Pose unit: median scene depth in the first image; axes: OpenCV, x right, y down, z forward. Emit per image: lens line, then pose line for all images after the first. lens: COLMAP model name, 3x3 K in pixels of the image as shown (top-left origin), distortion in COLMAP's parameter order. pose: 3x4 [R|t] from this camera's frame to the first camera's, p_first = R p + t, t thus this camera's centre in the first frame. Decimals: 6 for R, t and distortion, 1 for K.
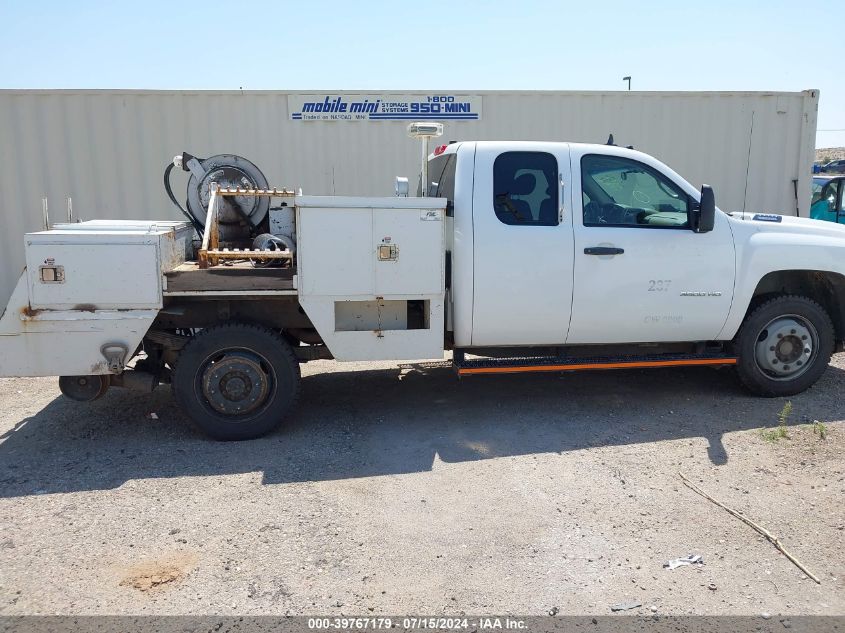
lens RADIAL K [[686.6, 0, 426.3], [0, 686.6, 316.3], [0, 0, 1]] dist [0.009774, 0.000770]
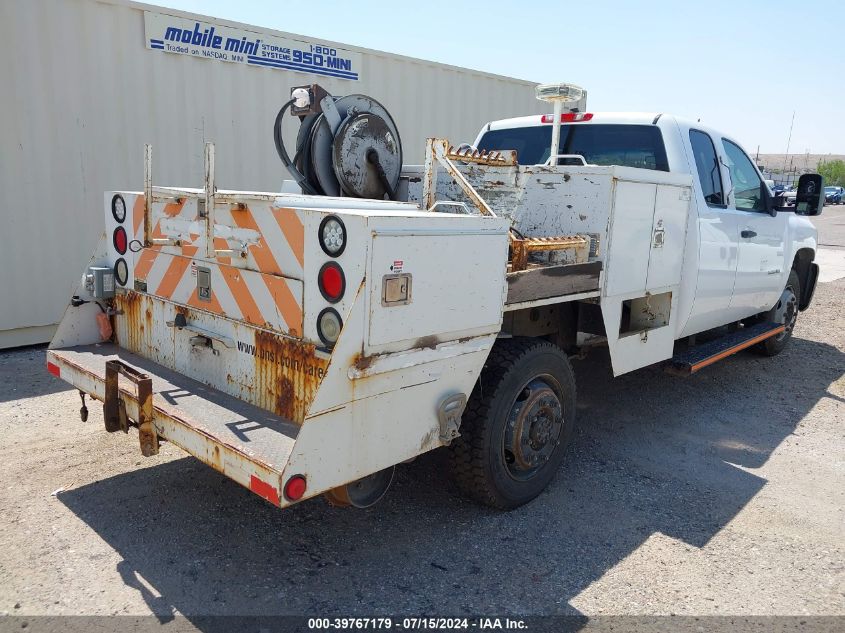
lens RADIAL K [[686.6, 0, 422.8], [0, 686.6, 314.2], [0, 0, 1]] dist [0.009774, 0.000770]
pose [[0.786194, -0.083328, 0.612336, -0.429342], [0.064934, 0.996521, 0.052238, -0.033826], [-0.614559, -0.001307, 0.788870, 0.273464]]
